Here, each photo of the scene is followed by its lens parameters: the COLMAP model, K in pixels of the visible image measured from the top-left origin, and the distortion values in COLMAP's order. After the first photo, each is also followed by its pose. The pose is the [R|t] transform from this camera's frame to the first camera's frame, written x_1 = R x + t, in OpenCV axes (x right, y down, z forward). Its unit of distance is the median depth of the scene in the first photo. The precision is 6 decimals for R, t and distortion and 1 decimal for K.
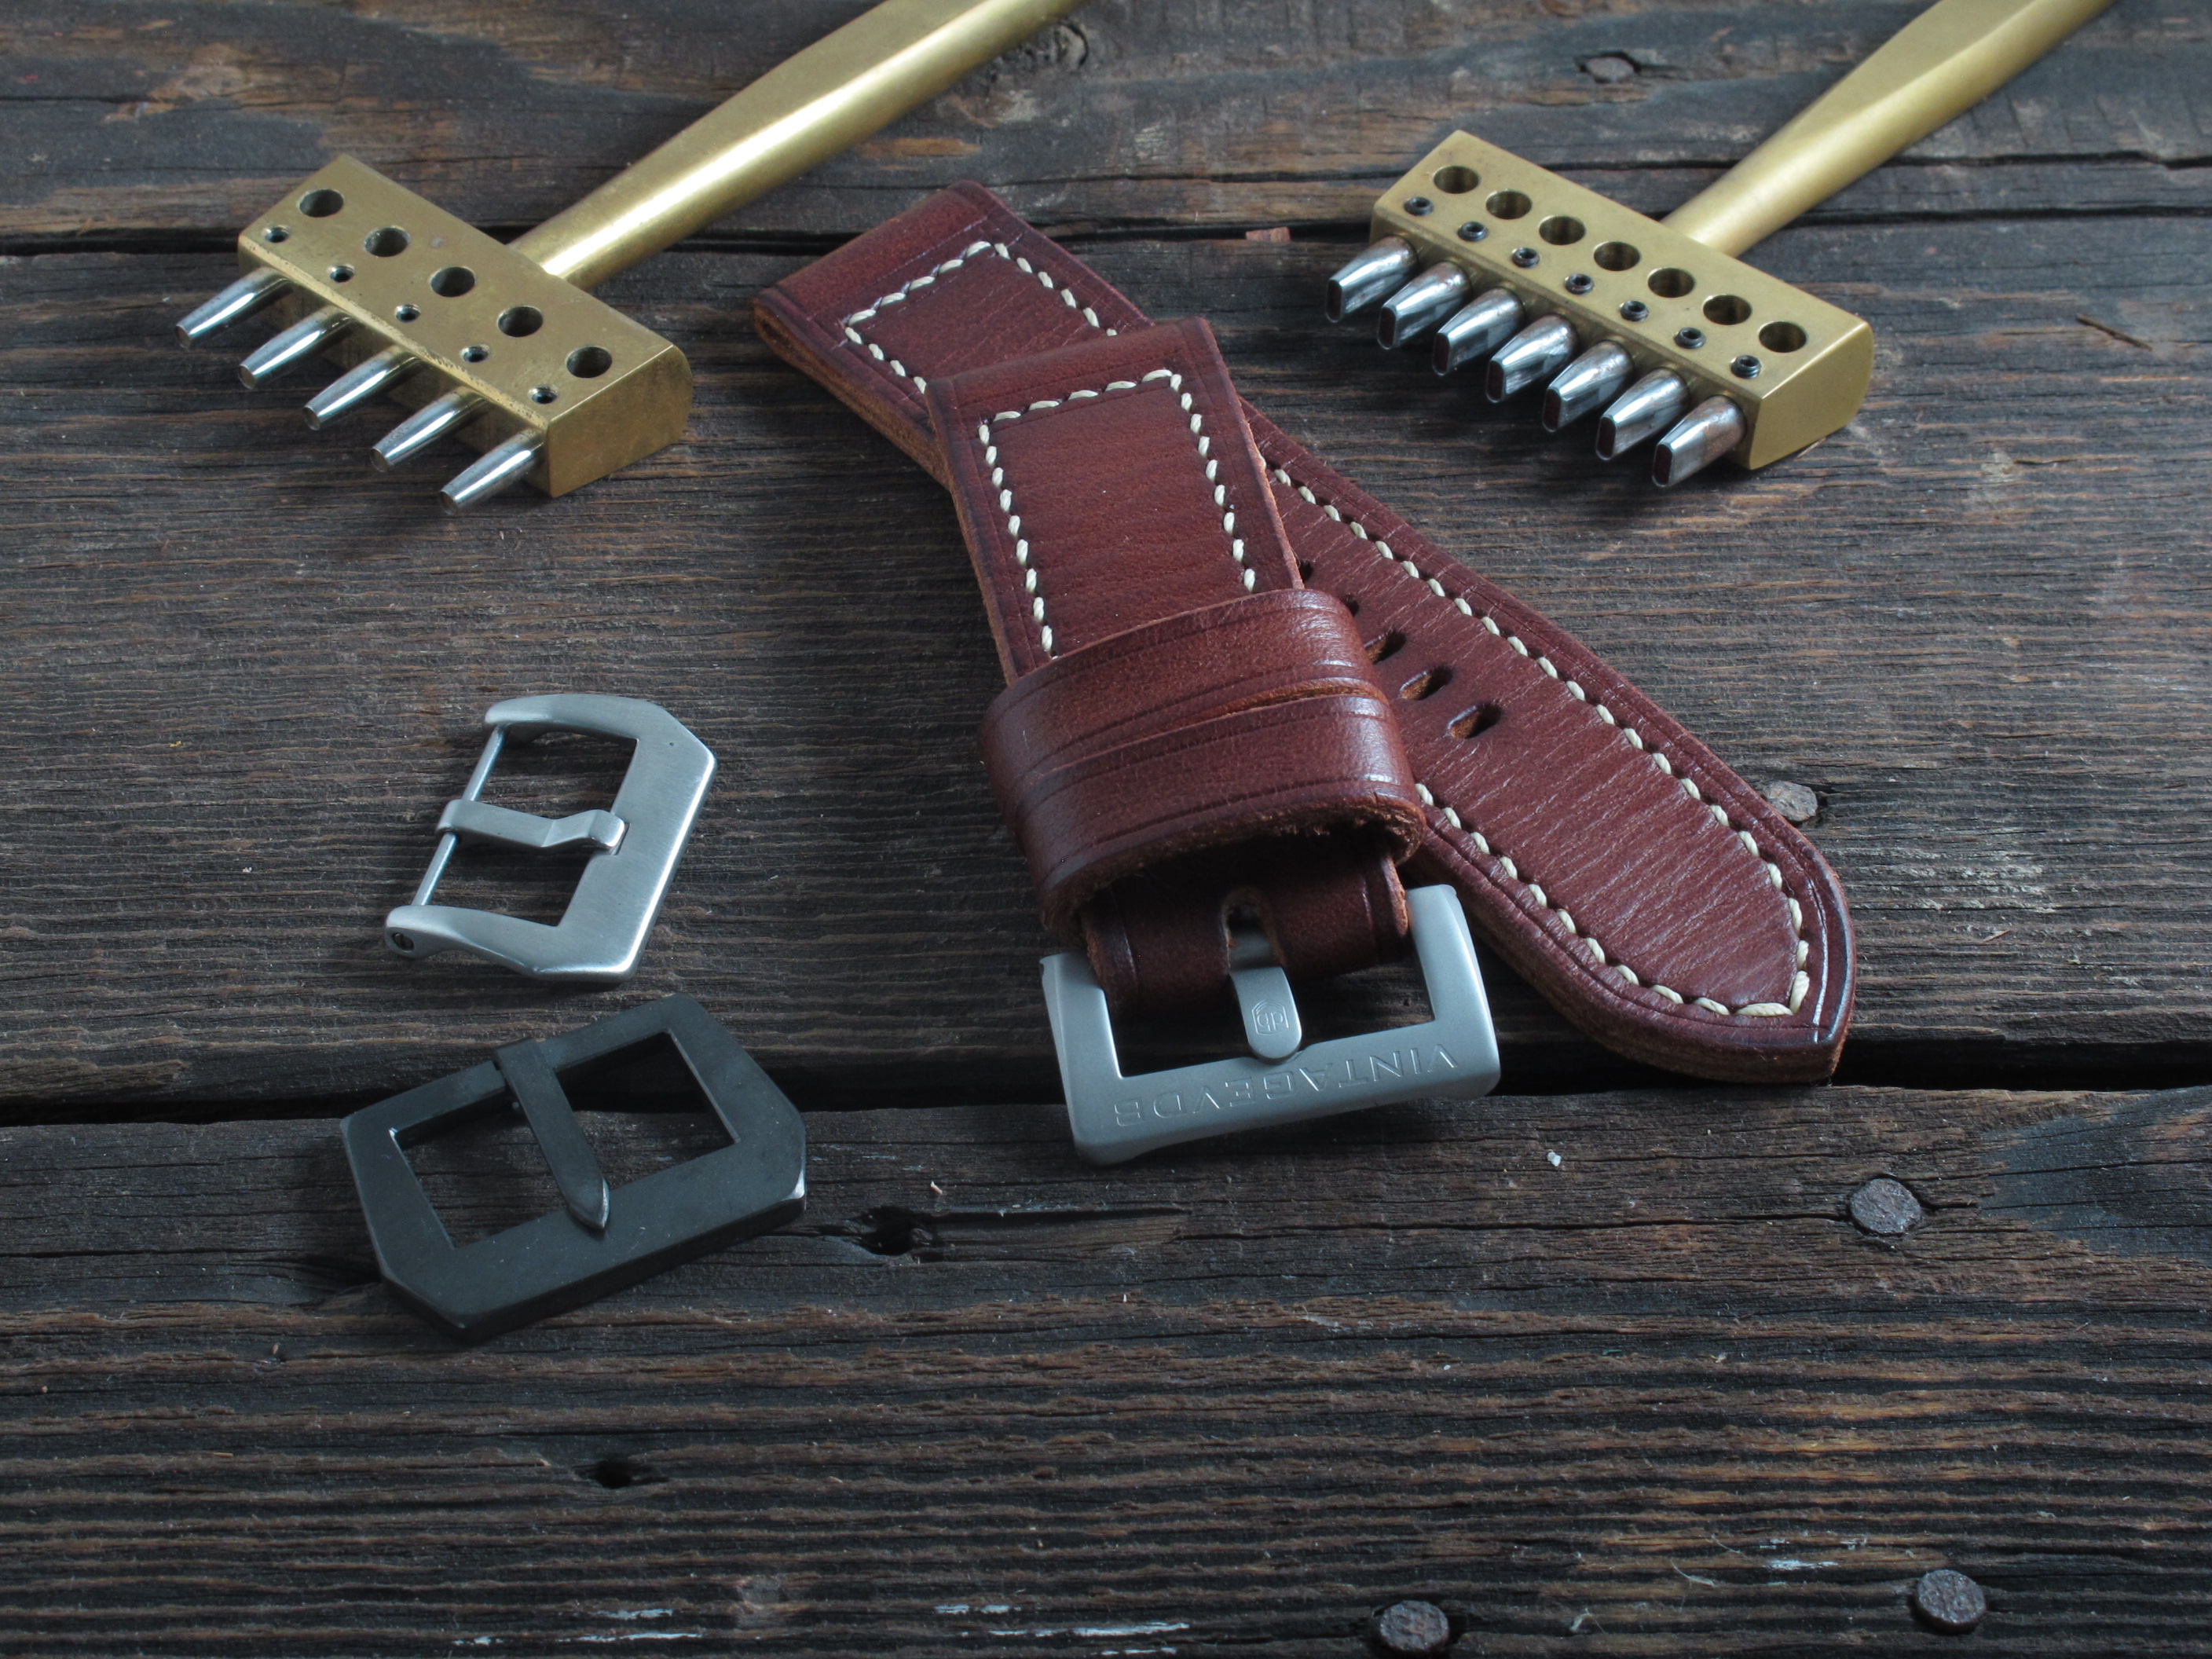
lens RADIAL K [[4643.0, 0, 1109.4], [0, 4643.0, 818.5], [0, 0, 1]] dist [-0.090506, 0.000000]
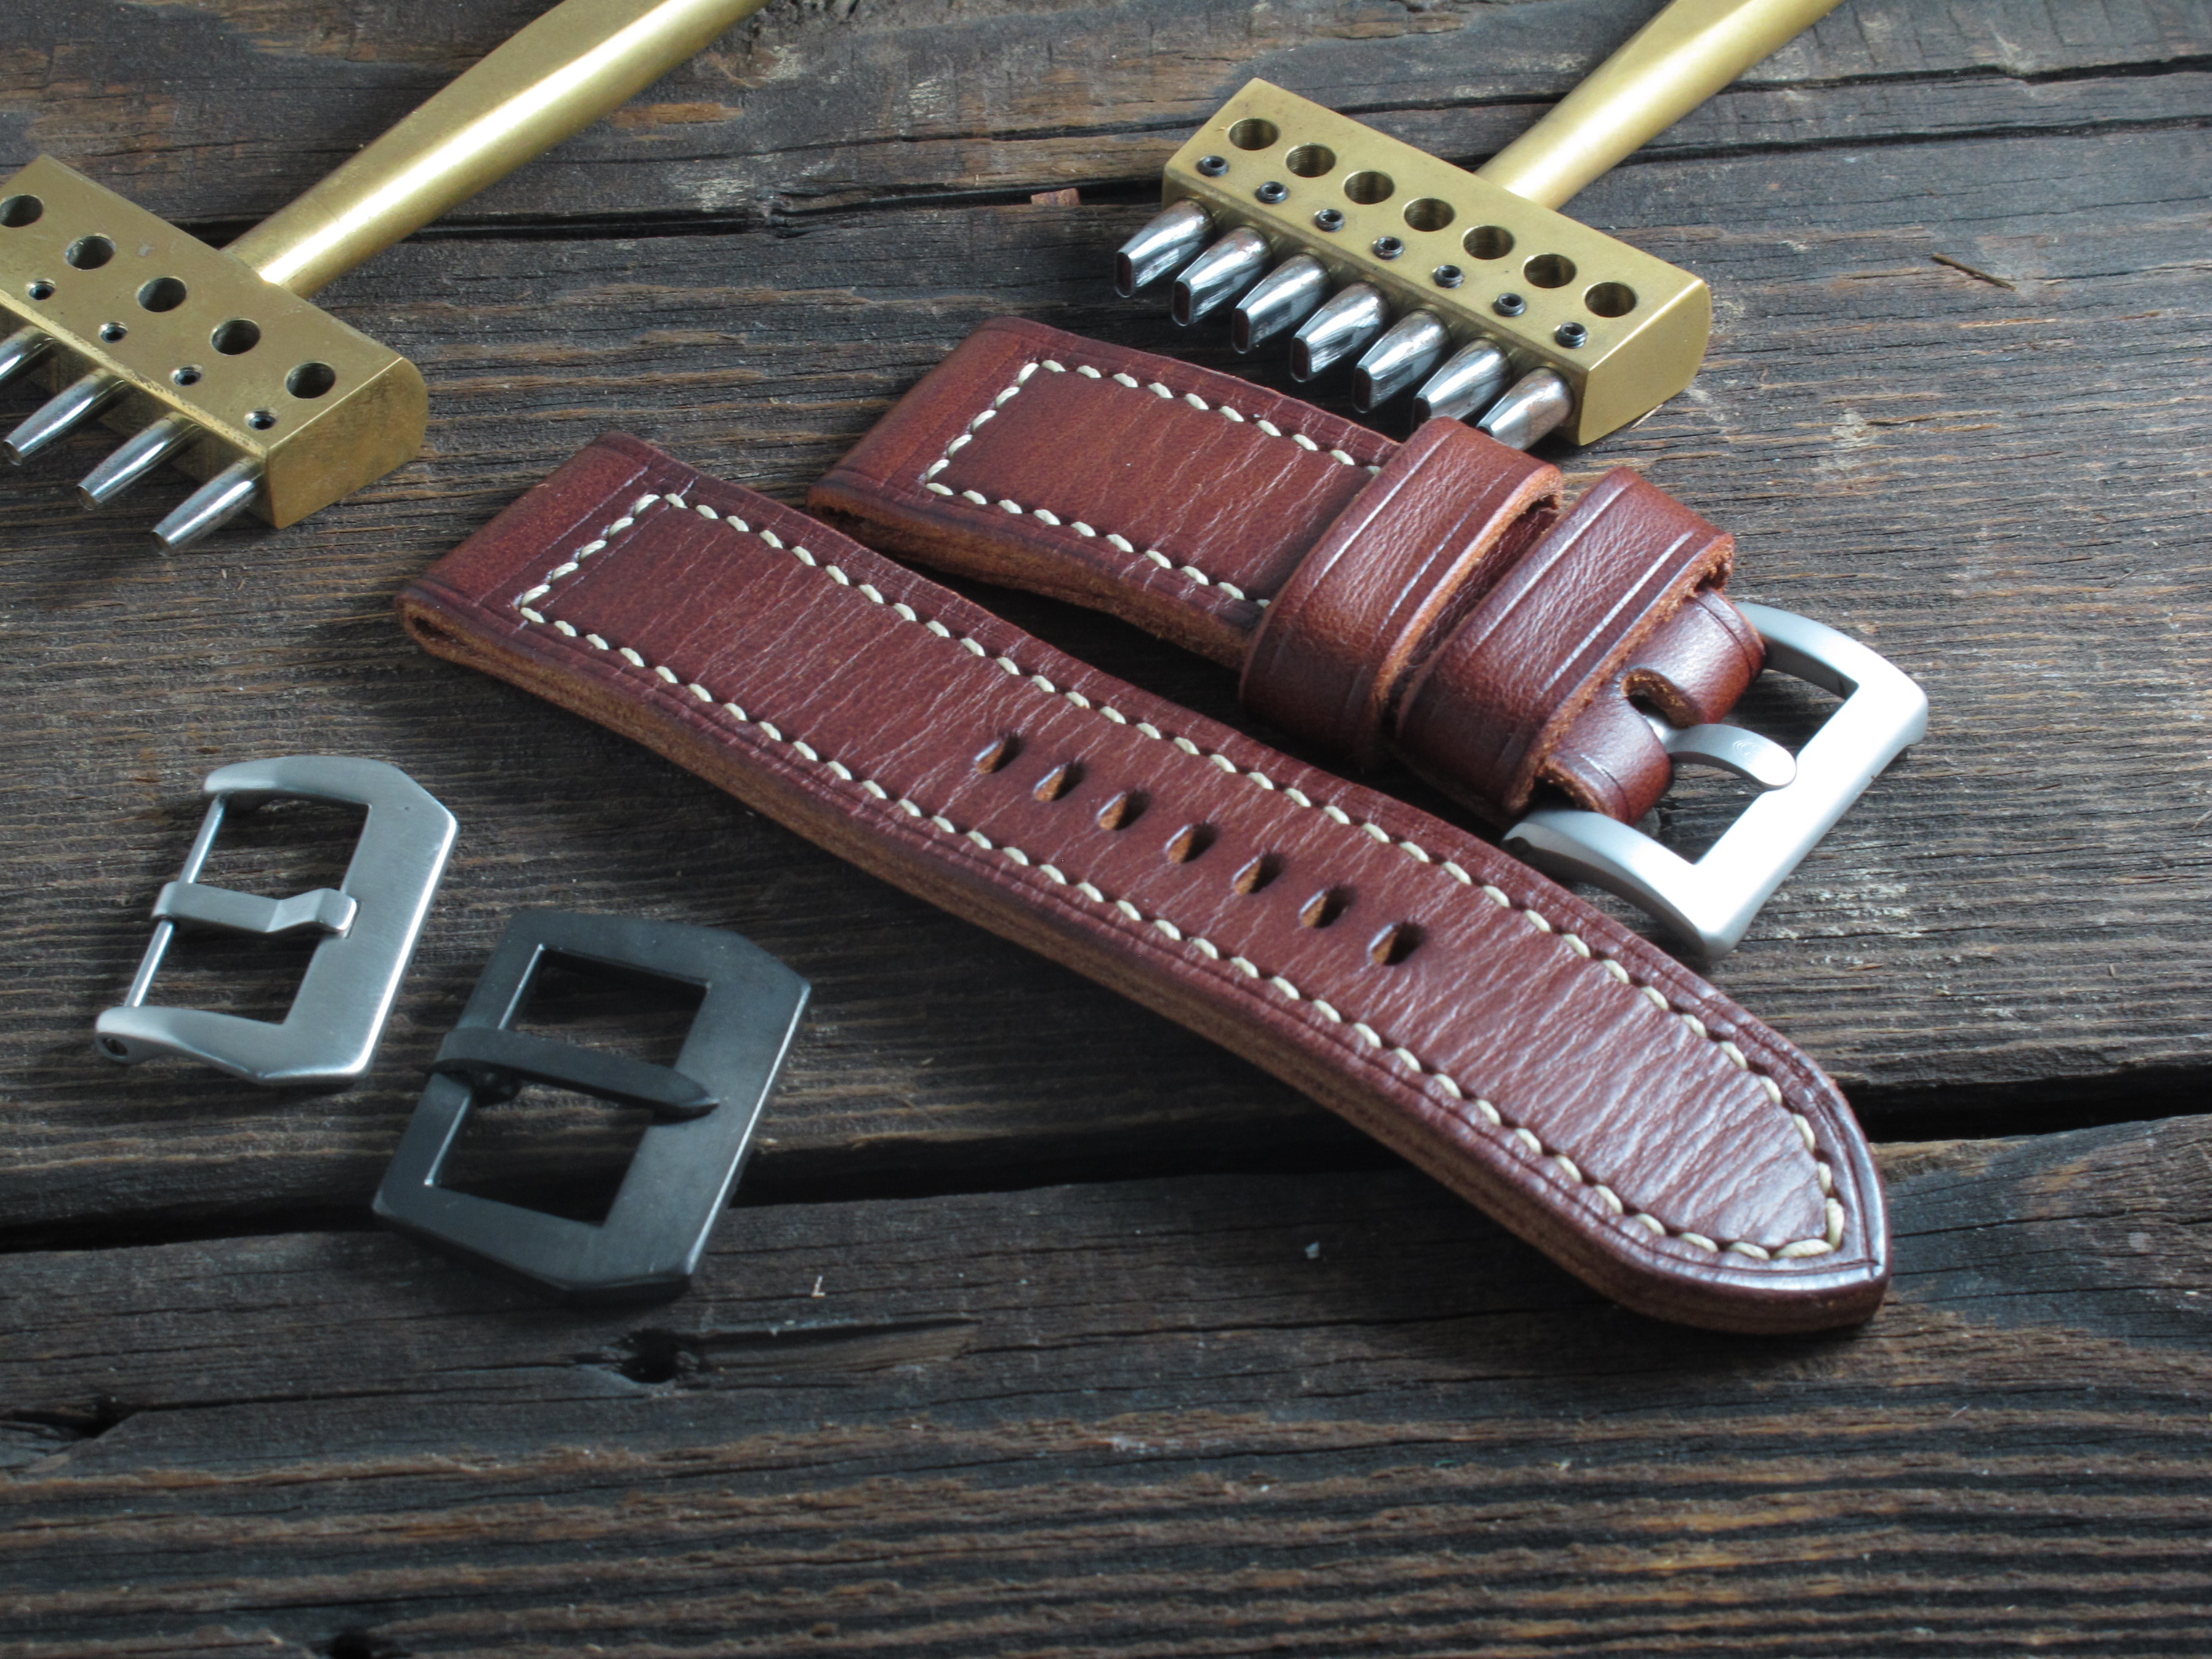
lens RADIAL K [[4643.0, 0, 1097.7], [0, 4643.0, 841.5], [0, 0, 1]] dist [-0.090506, 0.000000]
pose [[0.999107, -0.040377, 0.012474, 0.029929], [0.039776, 0.998185, 0.045219, -0.045301], [-0.014277, -0.044683, 0.998899, 0.084395]]
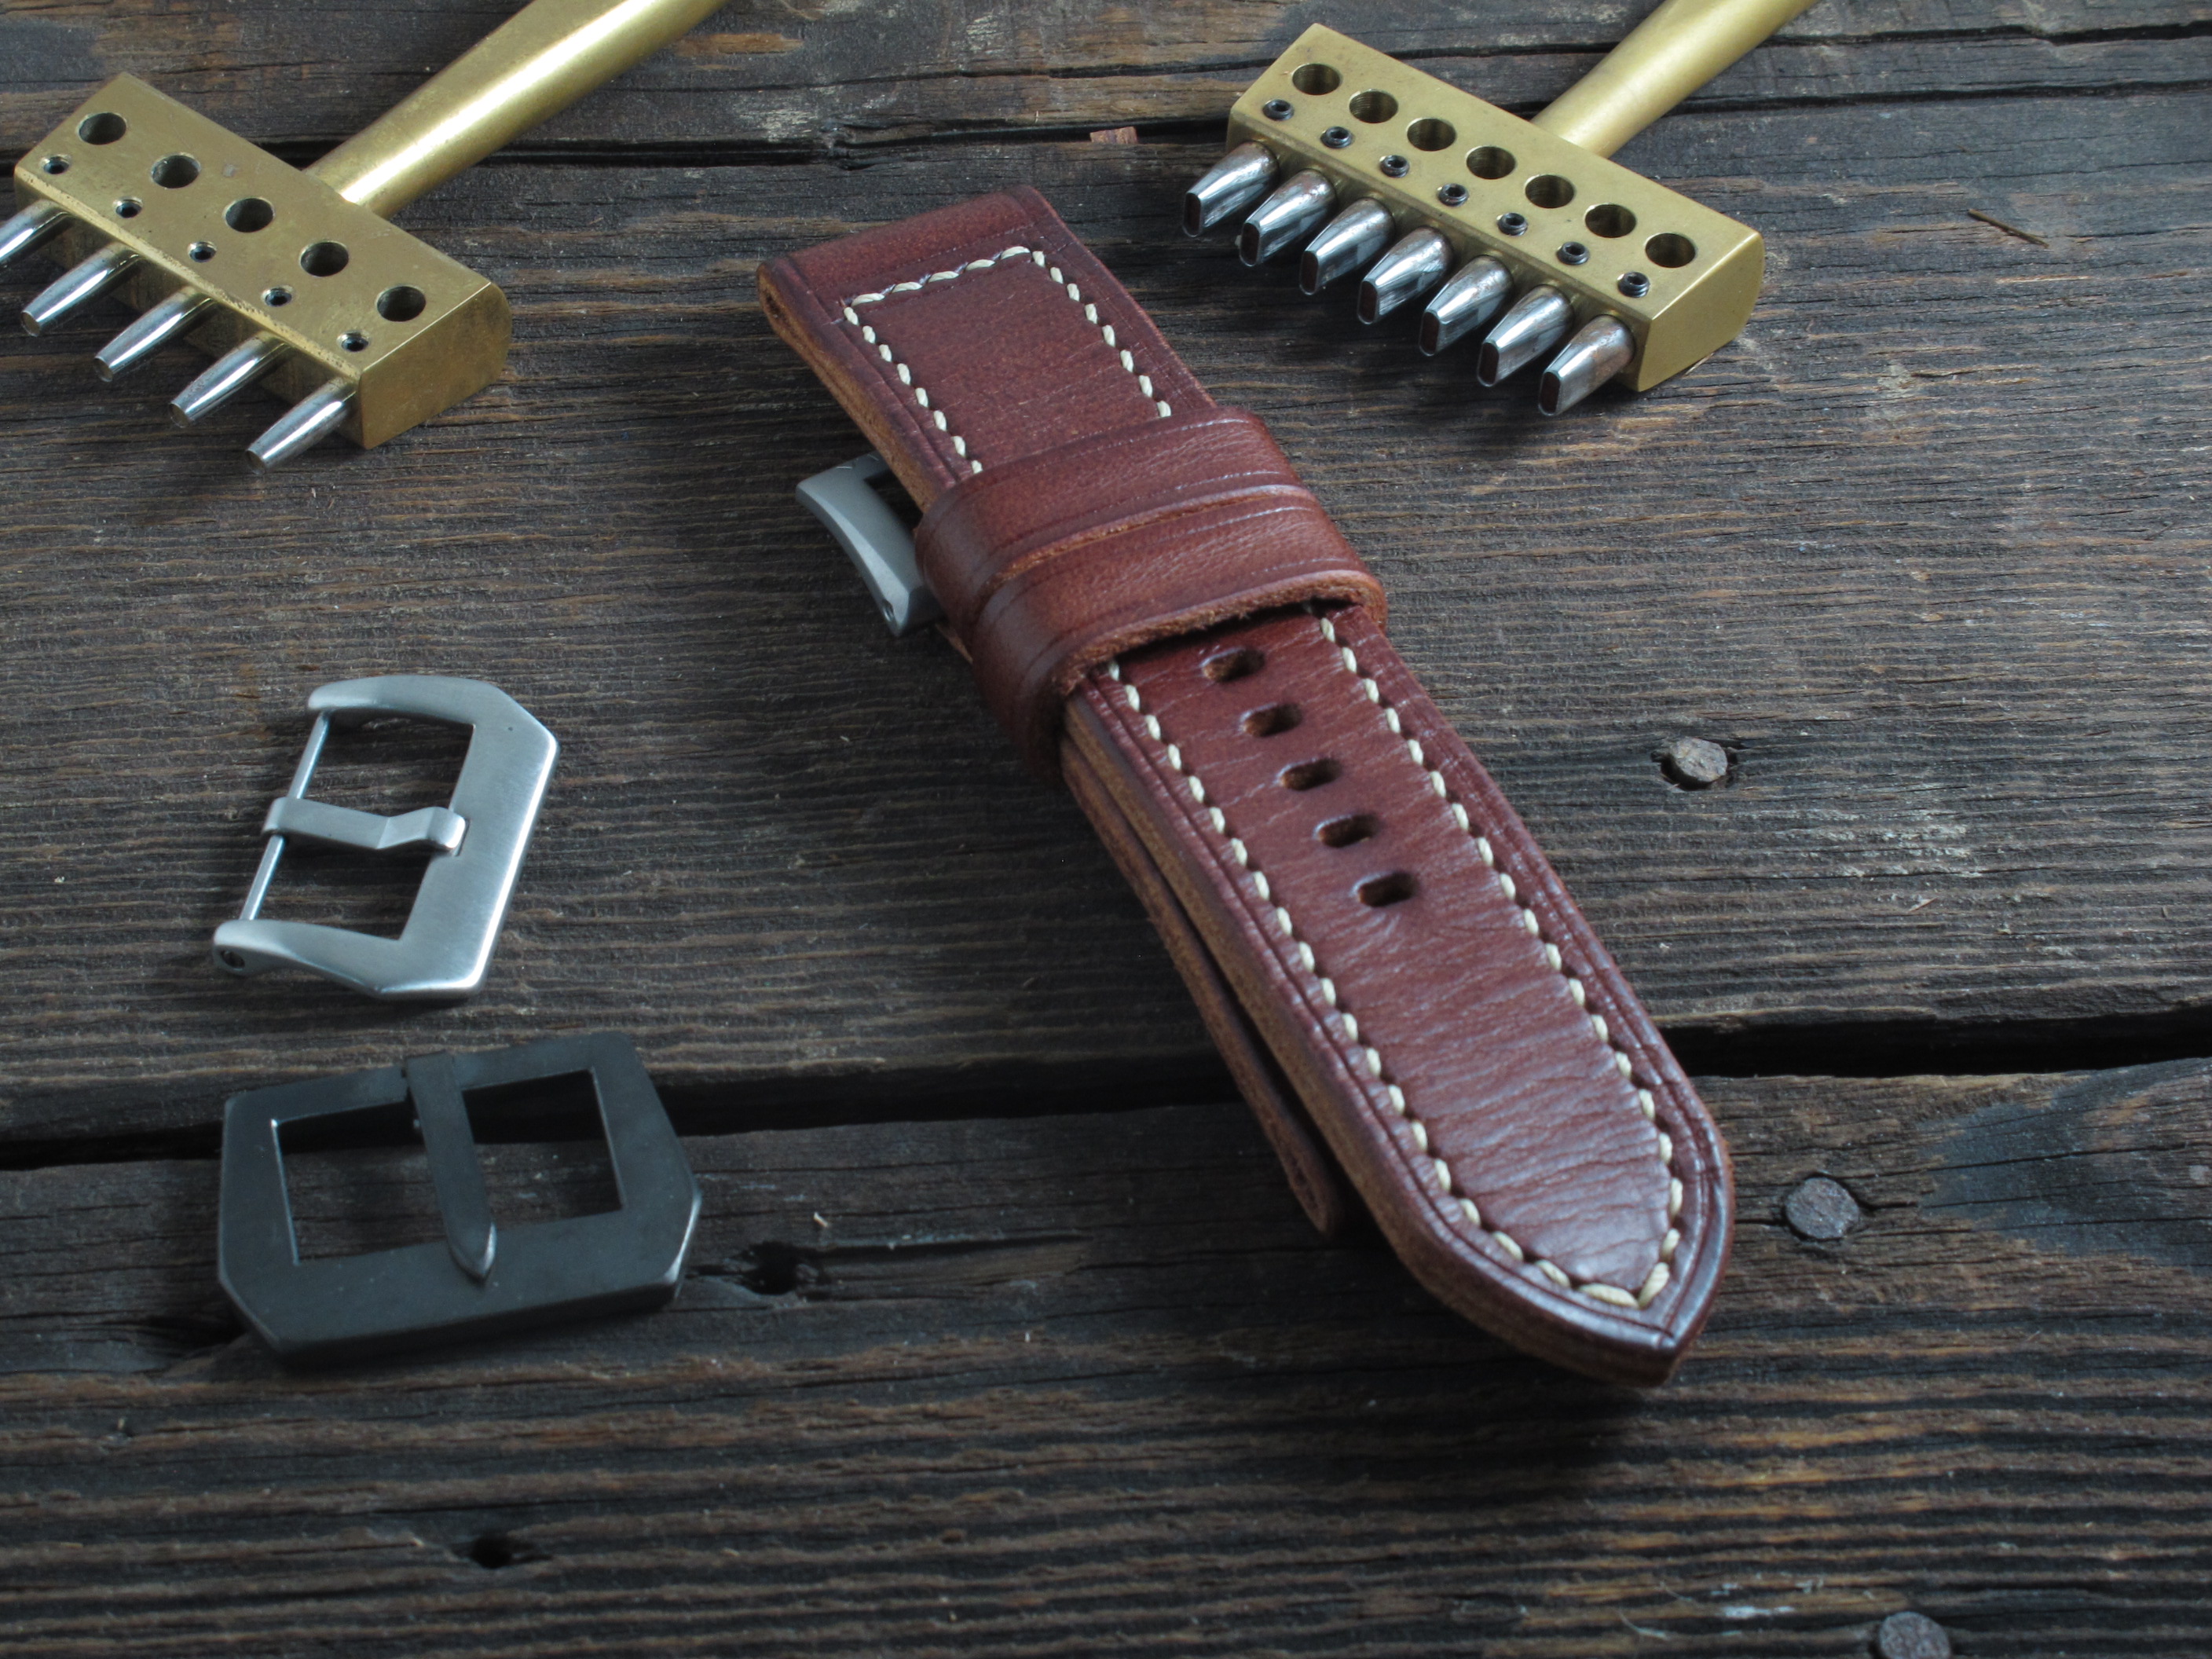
lens RADIAL K [[4643.0, 0, 1091.1], [0, 4643.0, 836.0], [0, 0, 1]] dist [-0.090506, 0.000000]
pose [[0.998180, -0.025468, 0.054669, -0.029199], [0.021764, 0.997495, 0.067310, -0.054557], [-0.056246, -0.065998, 0.996233, 0.061858]]
